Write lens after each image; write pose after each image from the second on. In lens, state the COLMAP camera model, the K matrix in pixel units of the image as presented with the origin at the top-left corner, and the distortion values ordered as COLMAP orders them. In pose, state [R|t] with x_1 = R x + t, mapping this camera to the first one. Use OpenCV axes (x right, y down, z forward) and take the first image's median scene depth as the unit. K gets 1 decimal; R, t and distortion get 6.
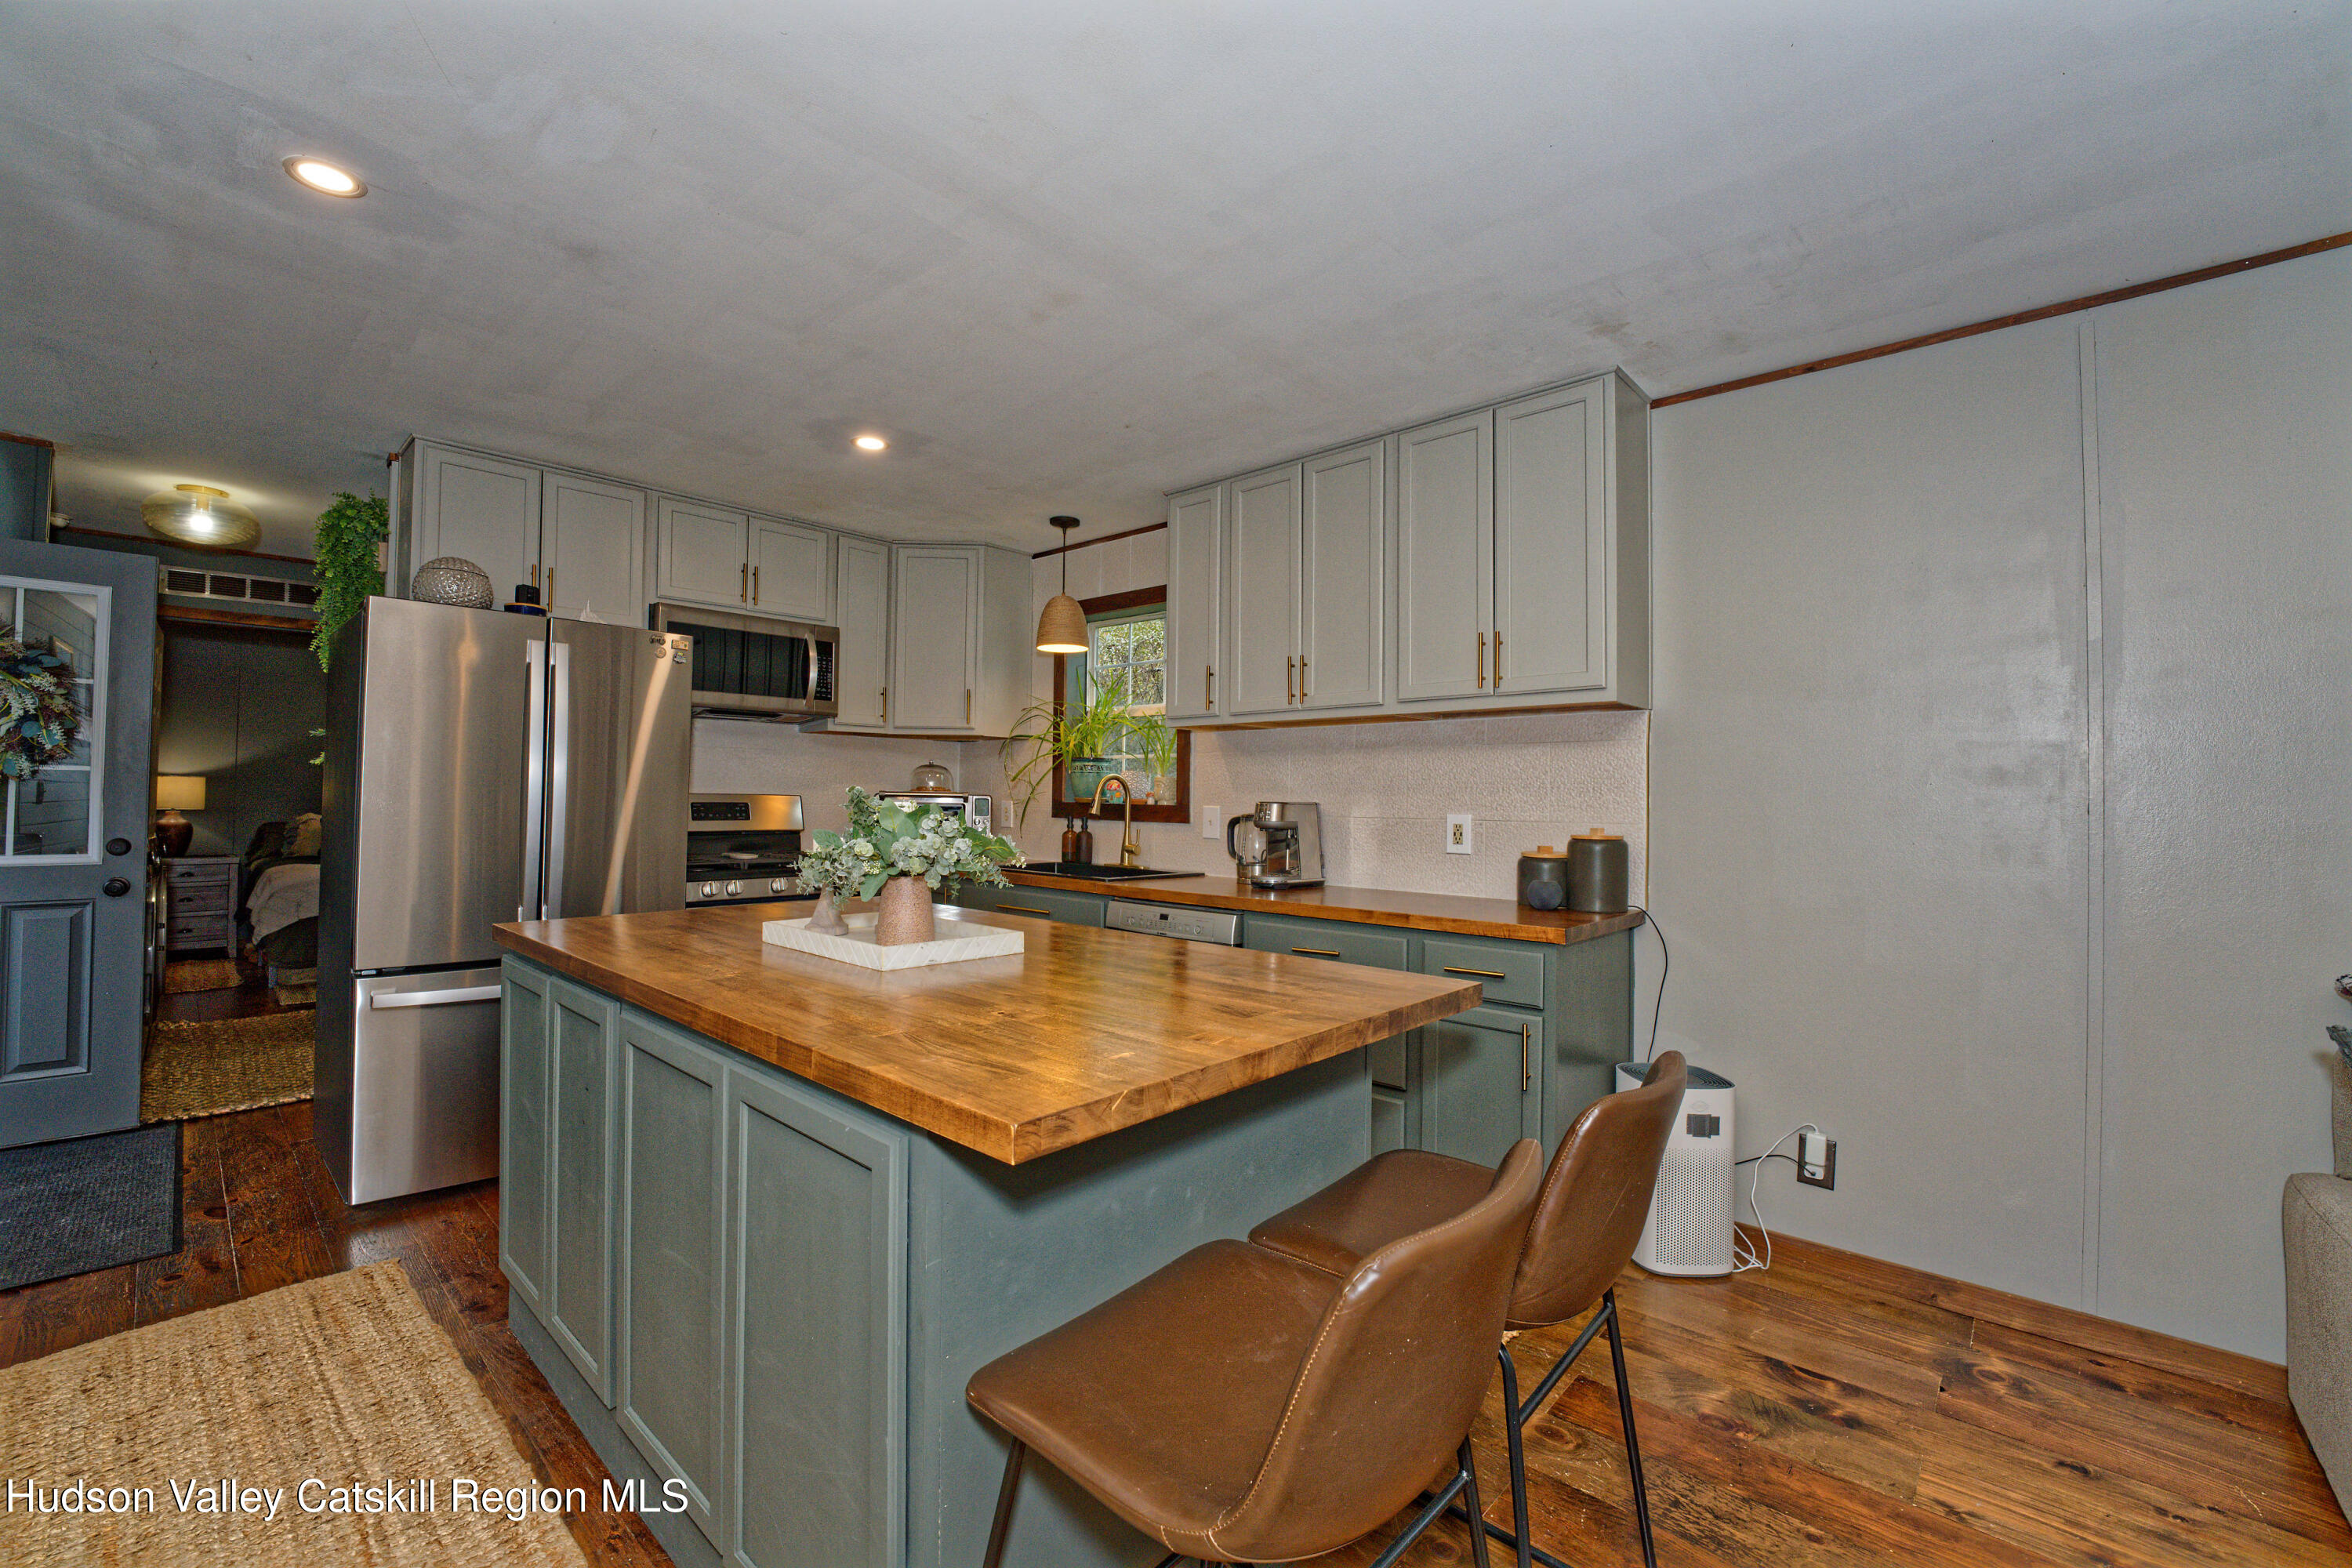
lens RADIAL K [[958.9, 0, 1168.6], [0, 958.9, 767.4], [0, 0, 1]] dist [-0.026482, 0.002401]
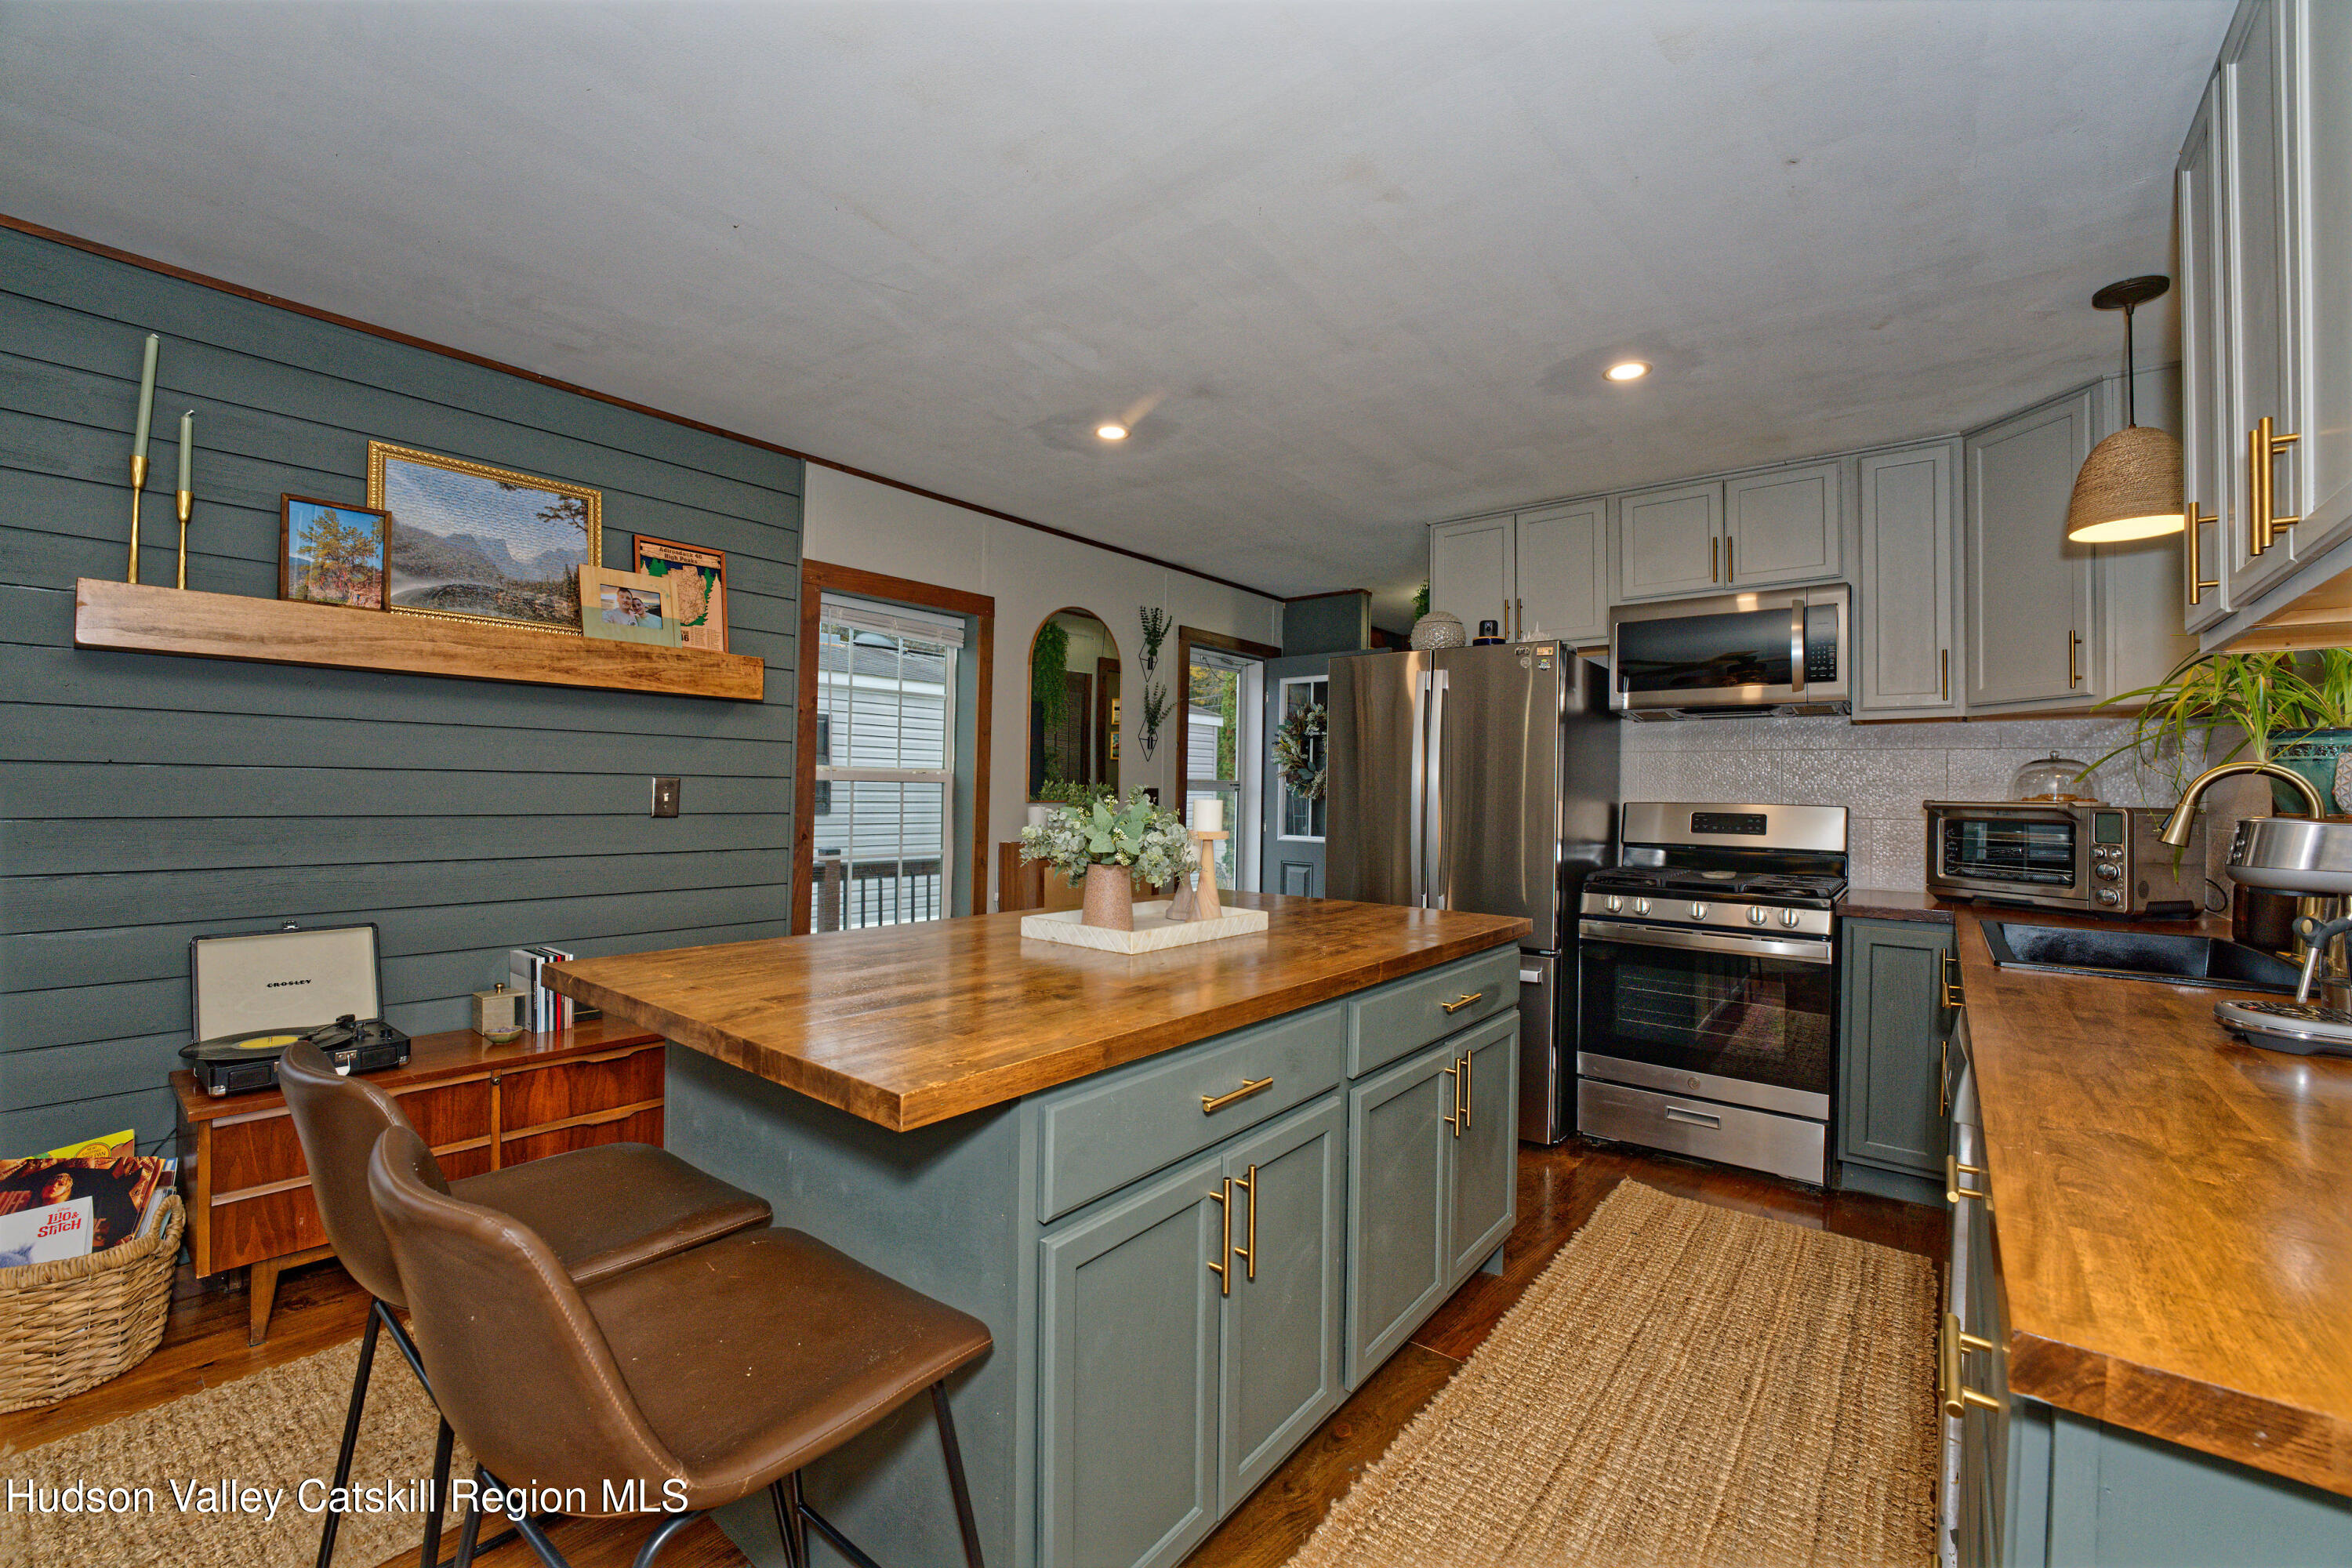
lens RADIAL K [[958.9, 0, 1192.5], [0, 958.9, 789.9], [0, 0, 1]] dist [-0.026482, 0.002401]
pose [[0.078196, -0.012335, -0.996862, 0.449113], [0.016615, 0.999801, -0.011068, 0.021021], [0.996800, -0.015697, 0.078385, 0.539347]]
